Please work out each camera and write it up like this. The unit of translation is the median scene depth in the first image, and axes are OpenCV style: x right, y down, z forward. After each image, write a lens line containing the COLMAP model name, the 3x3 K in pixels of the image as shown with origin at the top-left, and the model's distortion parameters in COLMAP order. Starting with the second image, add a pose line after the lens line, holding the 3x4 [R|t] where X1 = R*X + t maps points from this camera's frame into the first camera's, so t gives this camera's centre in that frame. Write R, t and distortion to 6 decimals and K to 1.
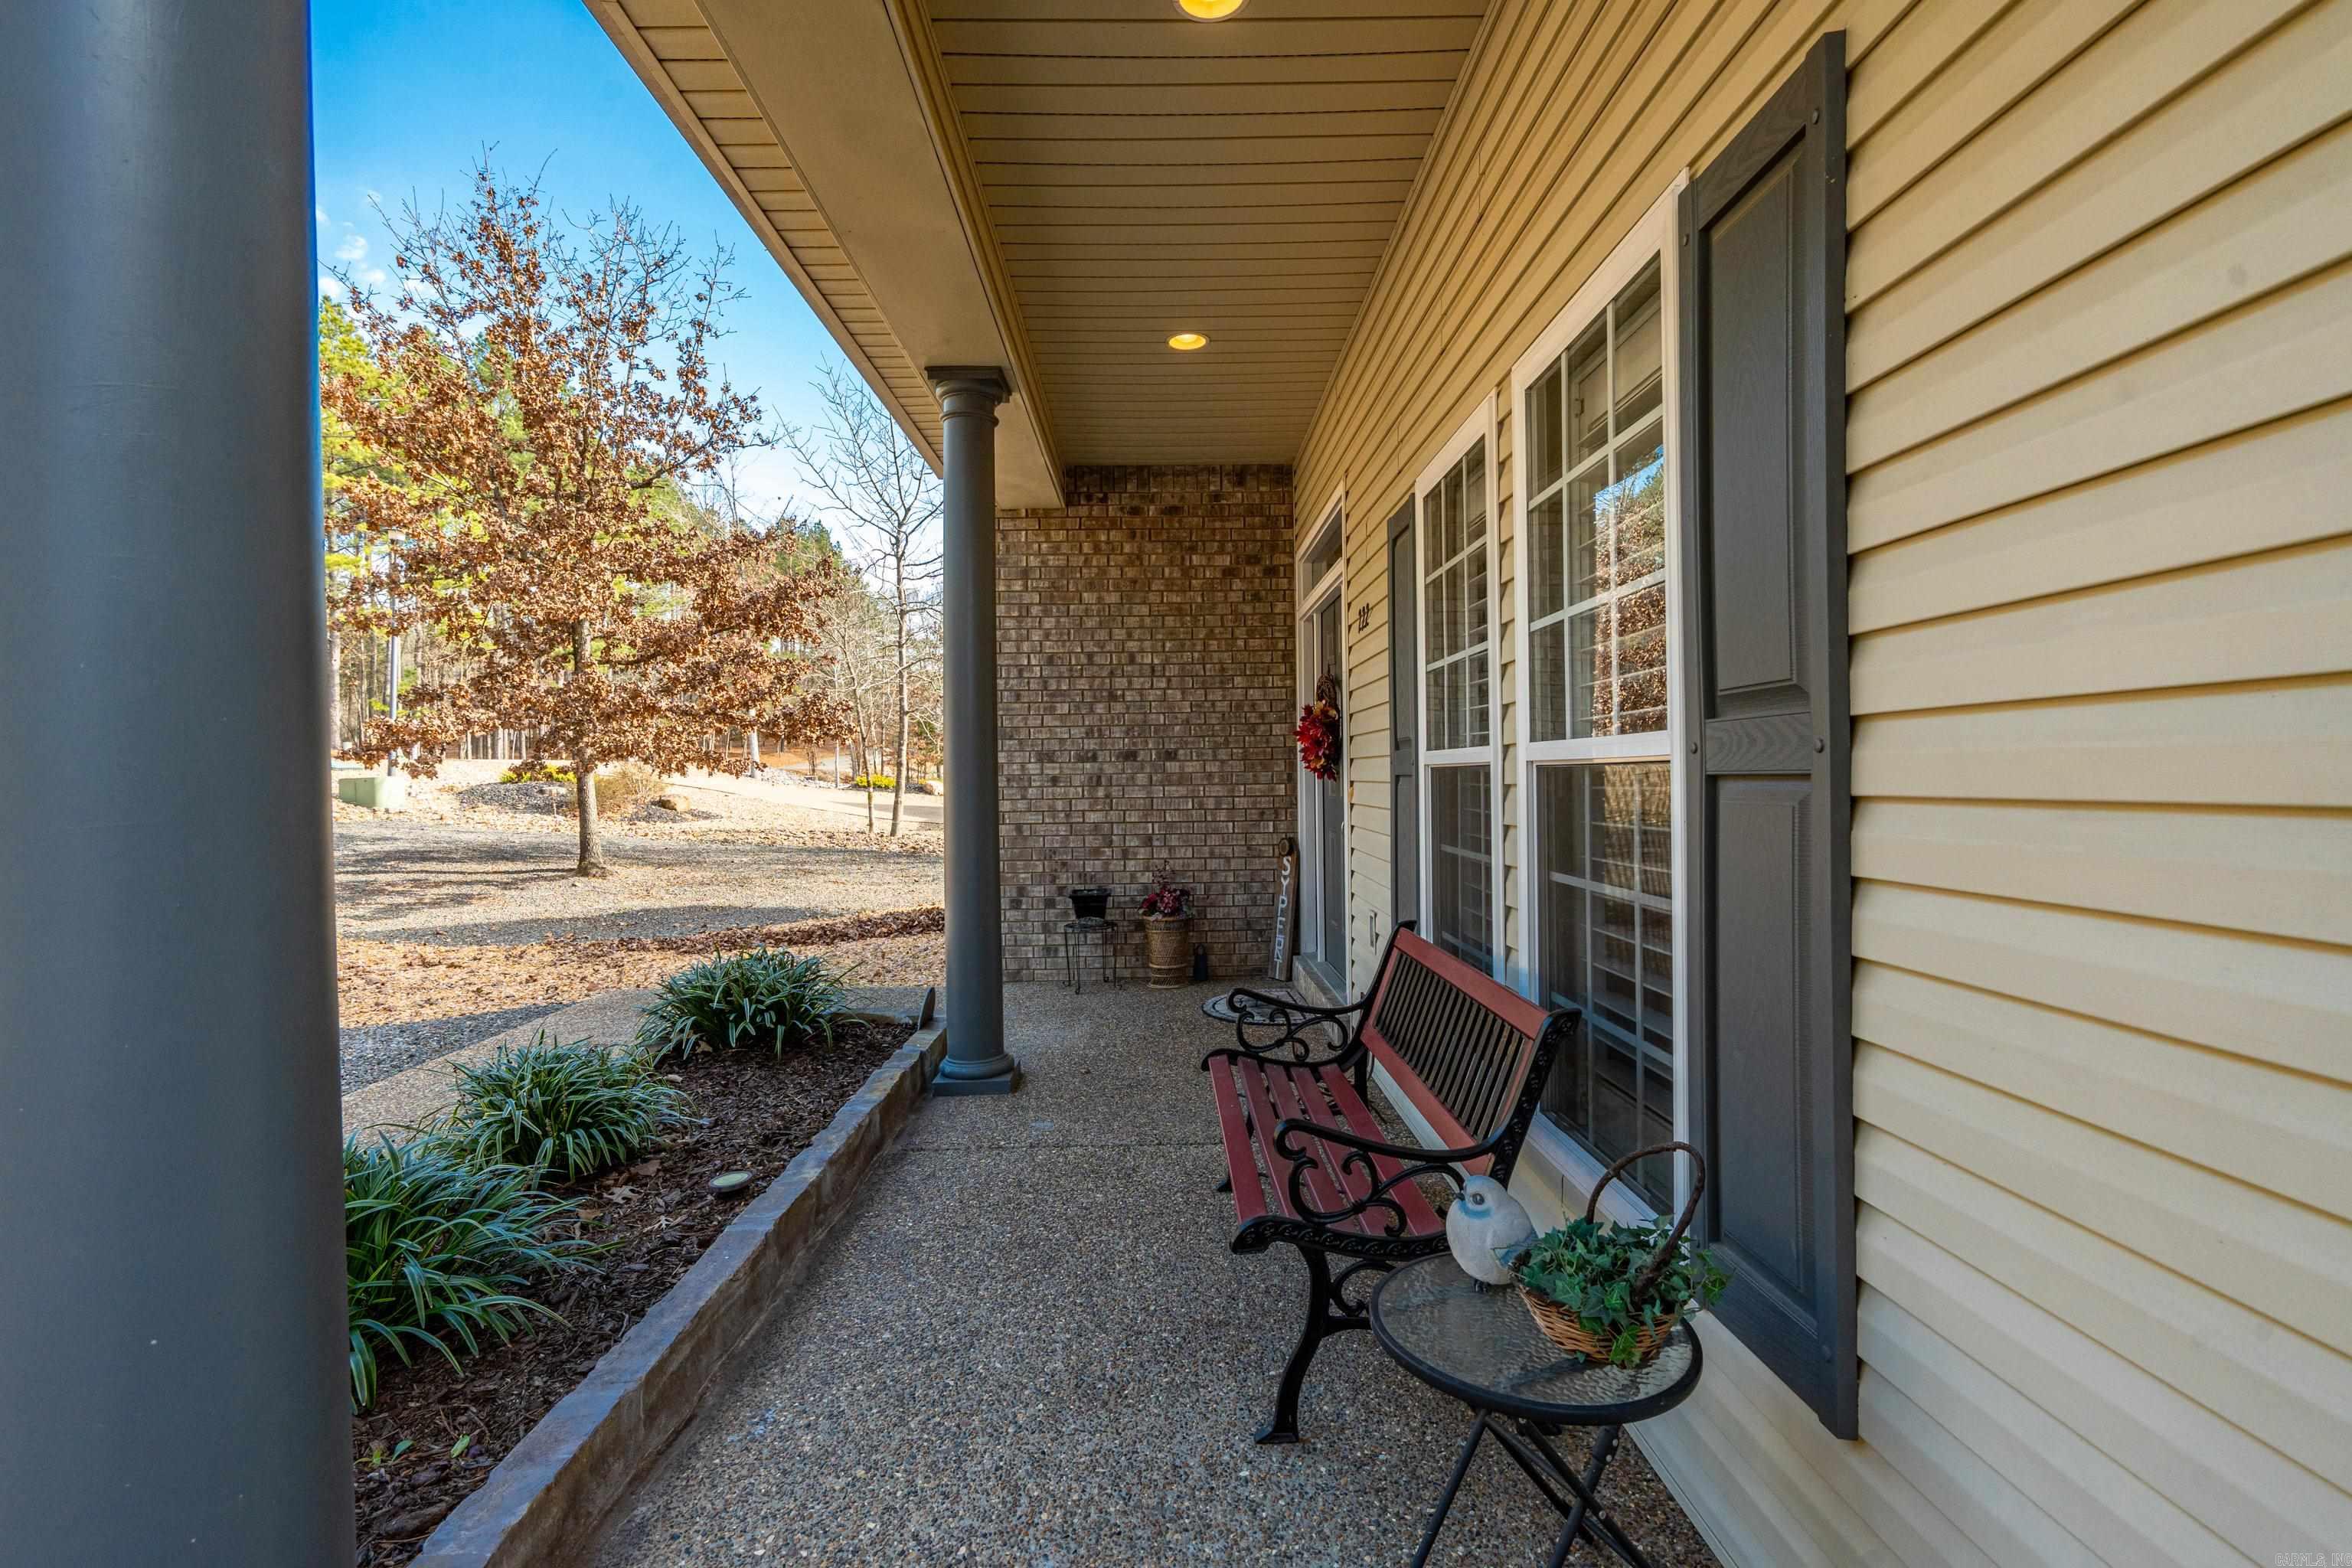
lens RADIAL K [[1061.3, 0, 1175.3], [0, 1061.3, 785.8], [0, 0, 1]] dist [-0.006492, 0.002831]
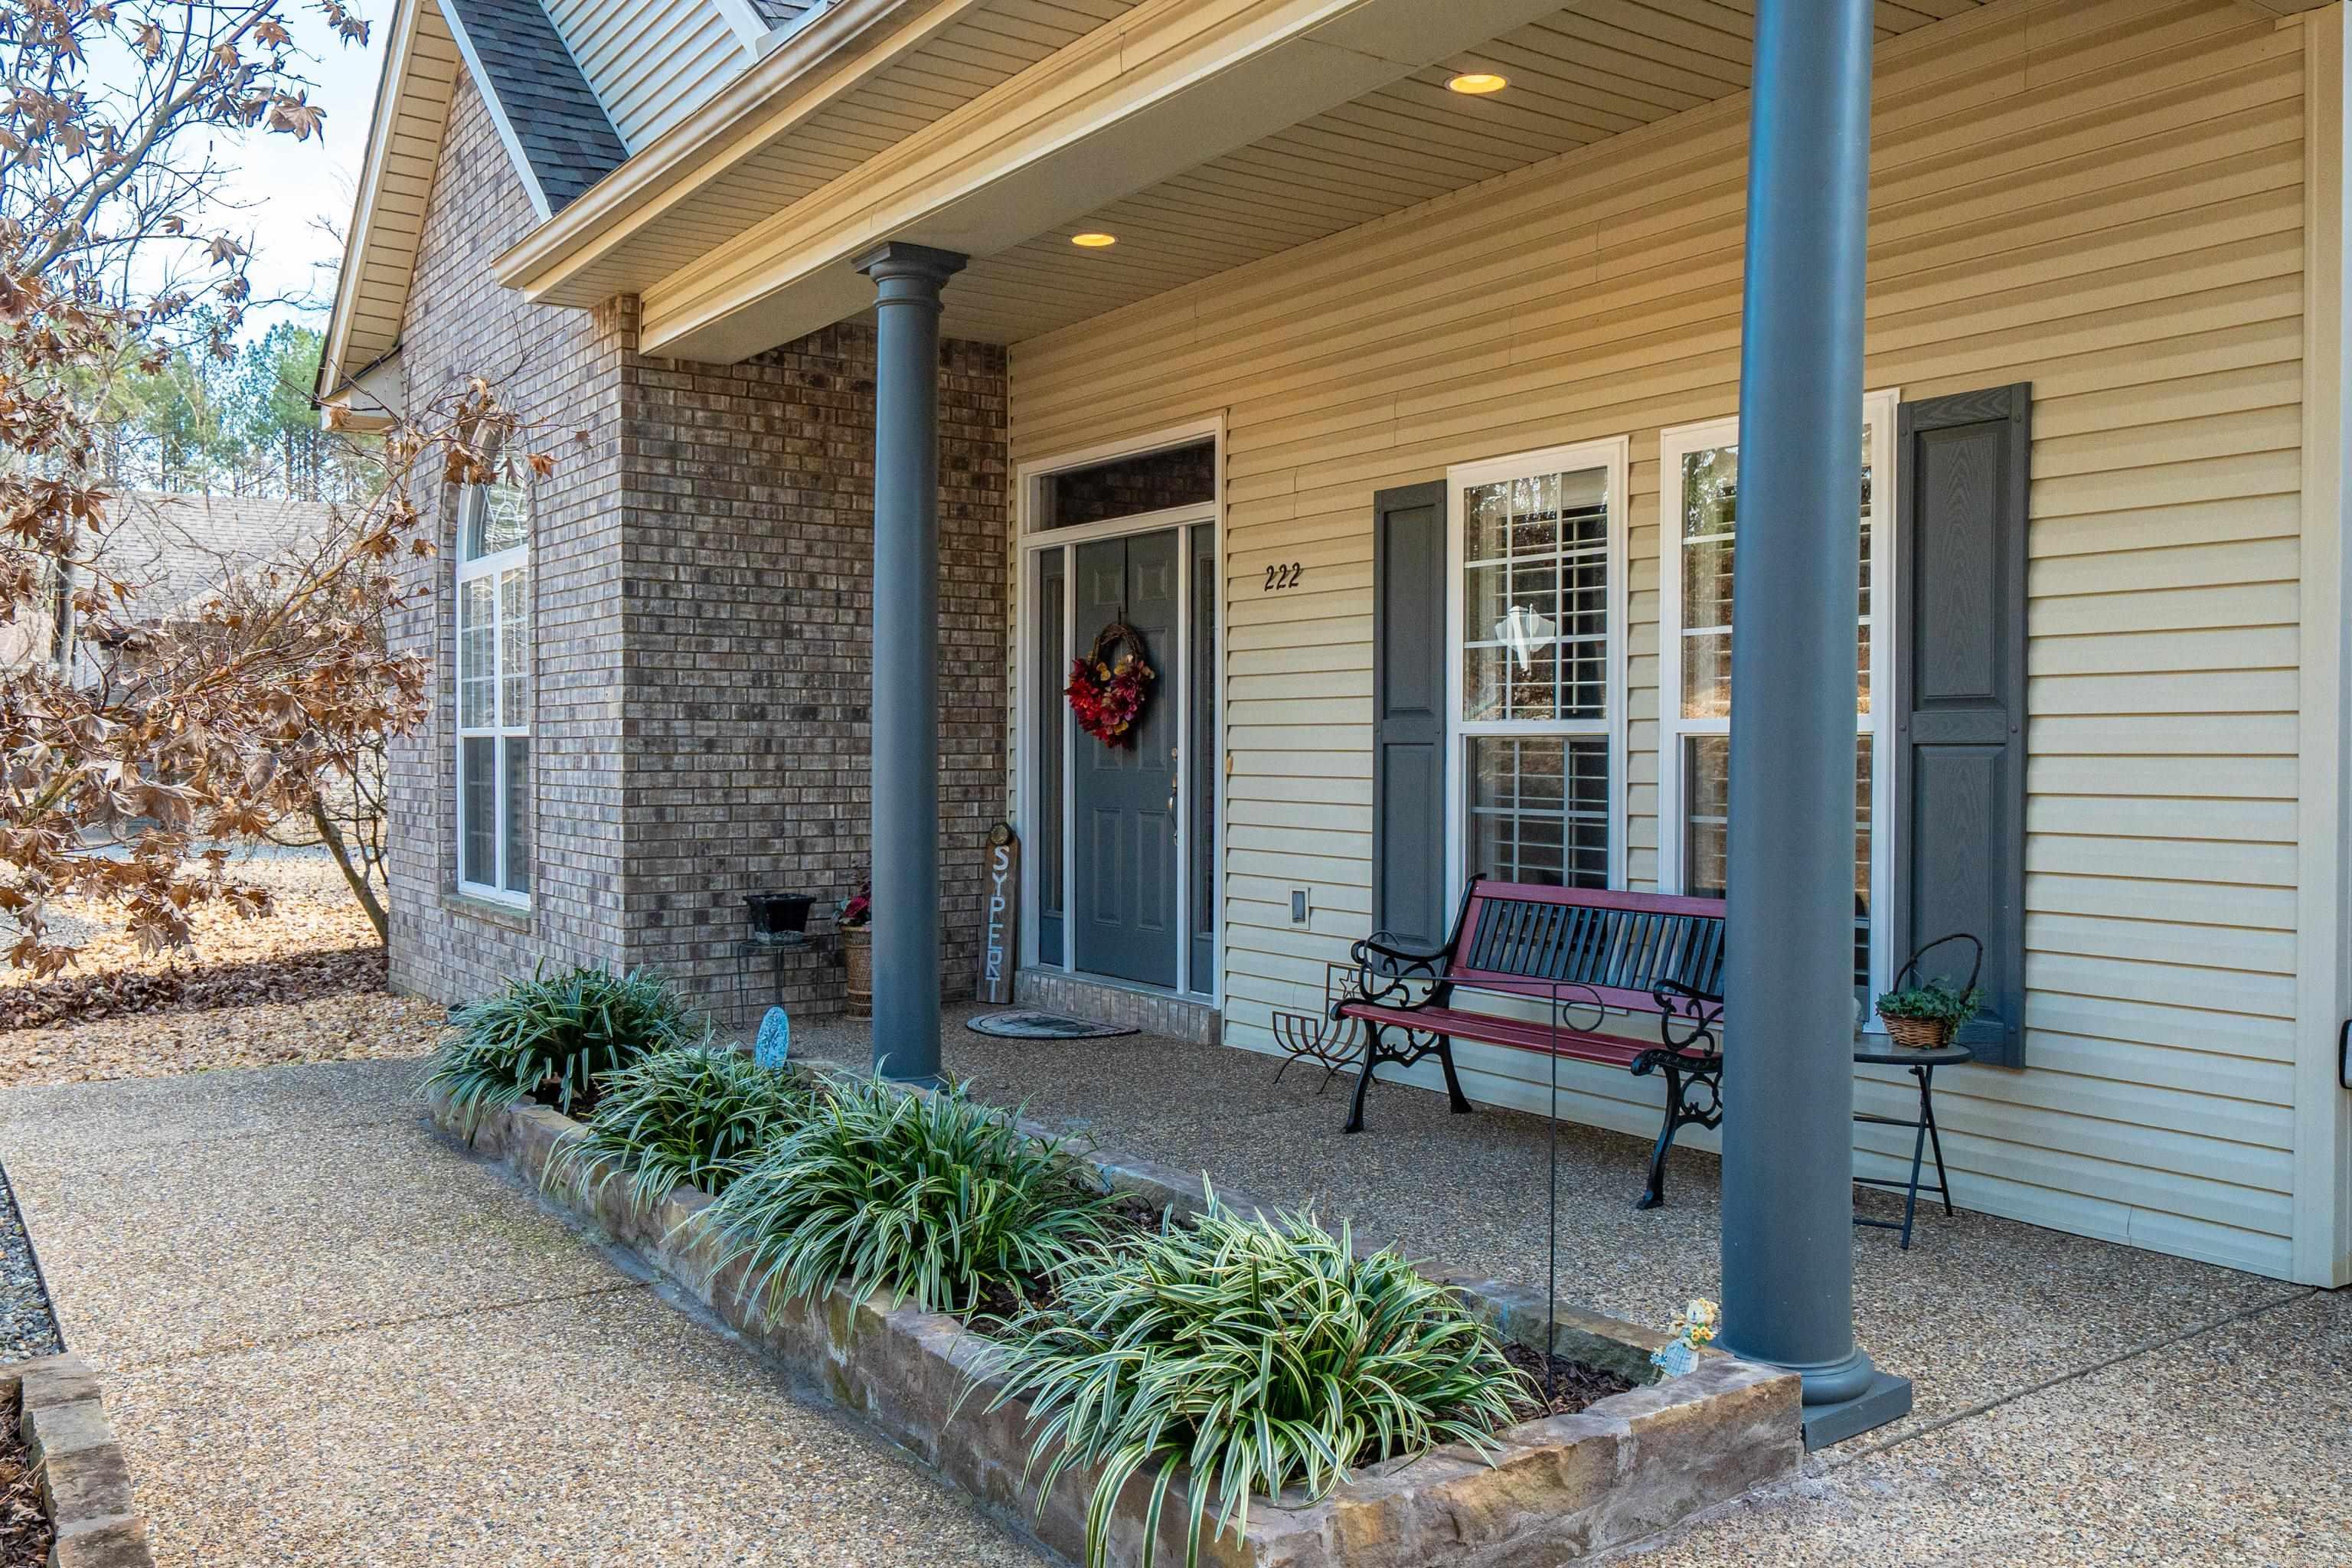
lens RADIAL K [[1876.8, 0, 1174.0], [0, 1876.8, 777.5], [0, 0, 1]] dist [-0.018989, -0.003839]
pose [[0.828671, 0.007075, 0.559691, -0.560397], [-0.008405, 0.999965, -0.000196, 0.014475], [-0.559672, -0.004542, 0.828701, -0.219613]]
